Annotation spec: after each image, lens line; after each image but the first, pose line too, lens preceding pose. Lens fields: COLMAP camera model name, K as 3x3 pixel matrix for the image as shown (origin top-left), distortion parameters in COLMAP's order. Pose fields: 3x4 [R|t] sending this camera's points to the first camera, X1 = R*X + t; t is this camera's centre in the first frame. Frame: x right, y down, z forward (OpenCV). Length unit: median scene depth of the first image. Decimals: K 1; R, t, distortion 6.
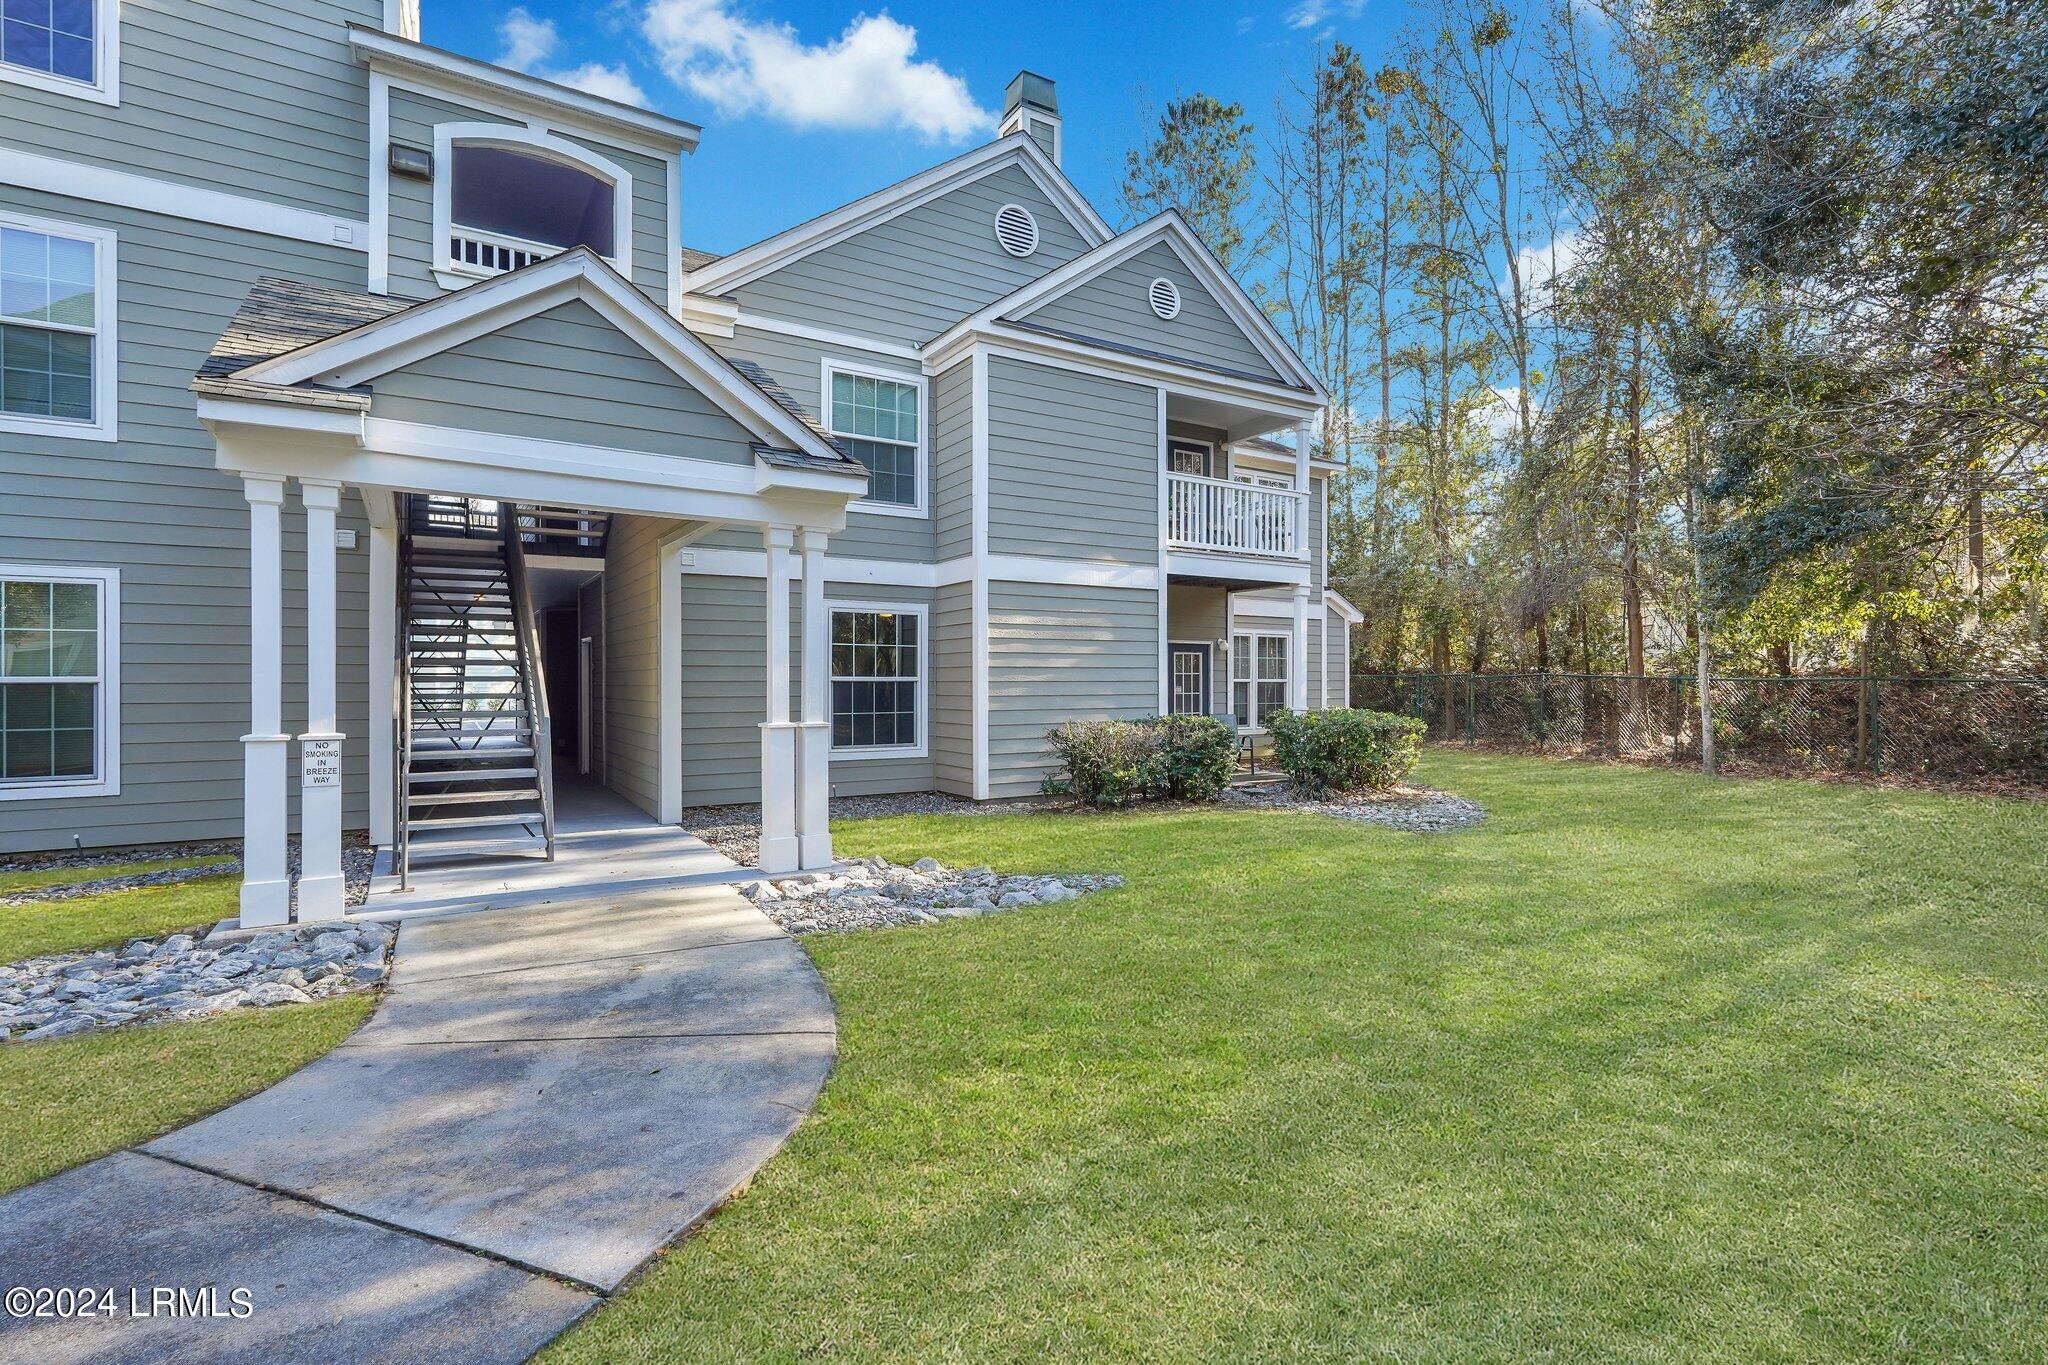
lens RADIAL K [[914.6, 0, 1019.5], [0, 914.6, 668.1], [0, 0, 1]] dist [-0.011741, 0.006874]
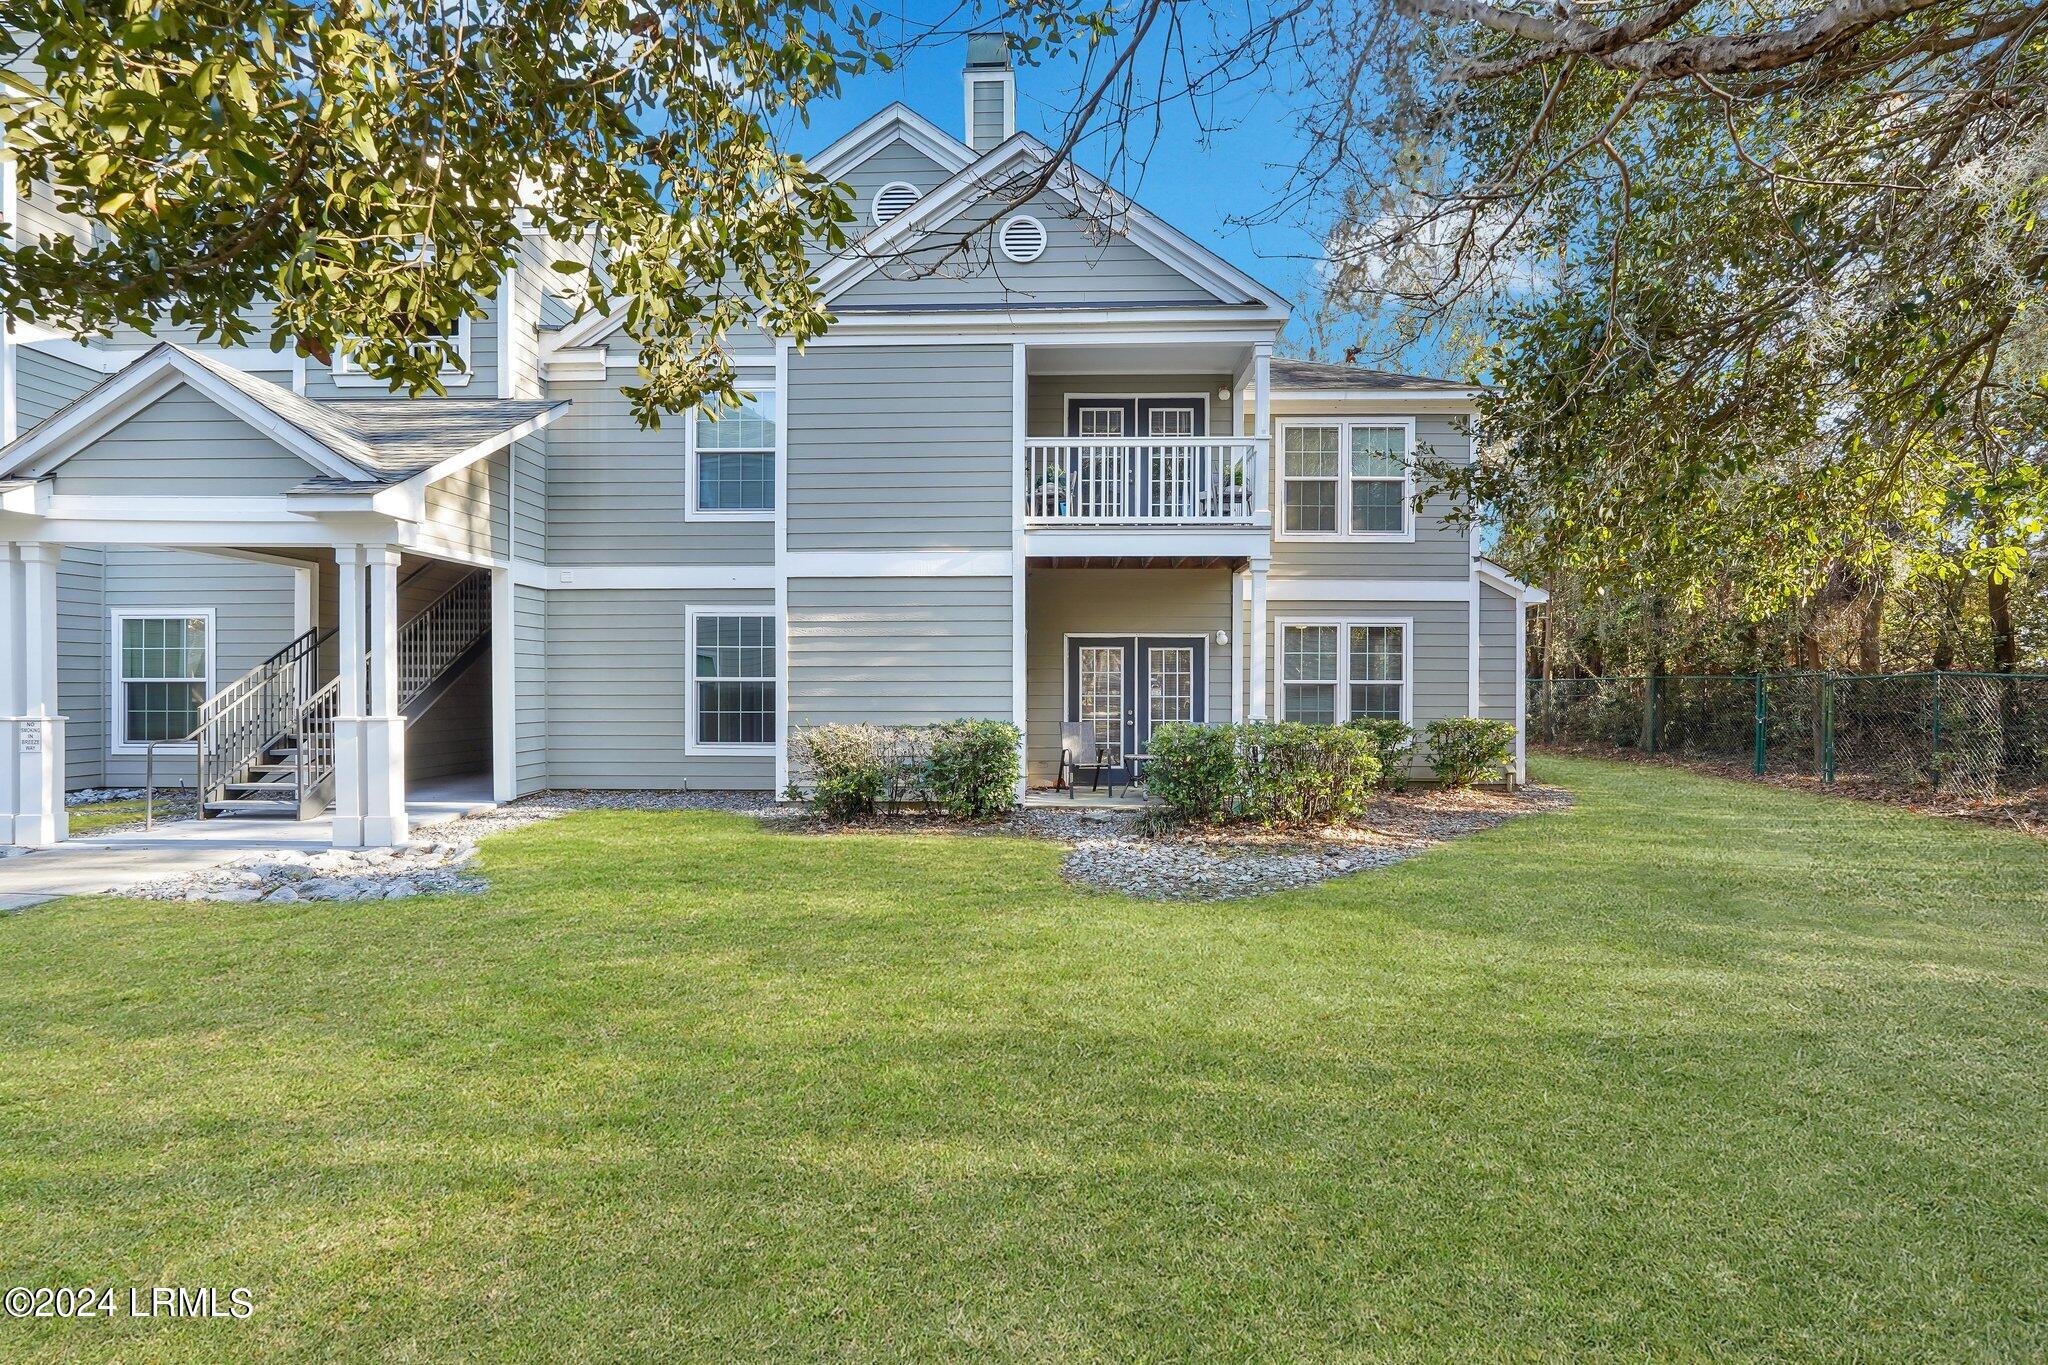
lens RADIAL K [[868.0, 0, 1047.6], [0, 868.0, 670.9], [0, 0, 1]] dist [-0.014805, 0.008098]
pose [[0.848529, -0.003476, -0.529137, 0.606518], [0.004084, 0.999992, -0.000021, 0.003836], [0.529133, -0.002144, 0.848536, 0.316510]]
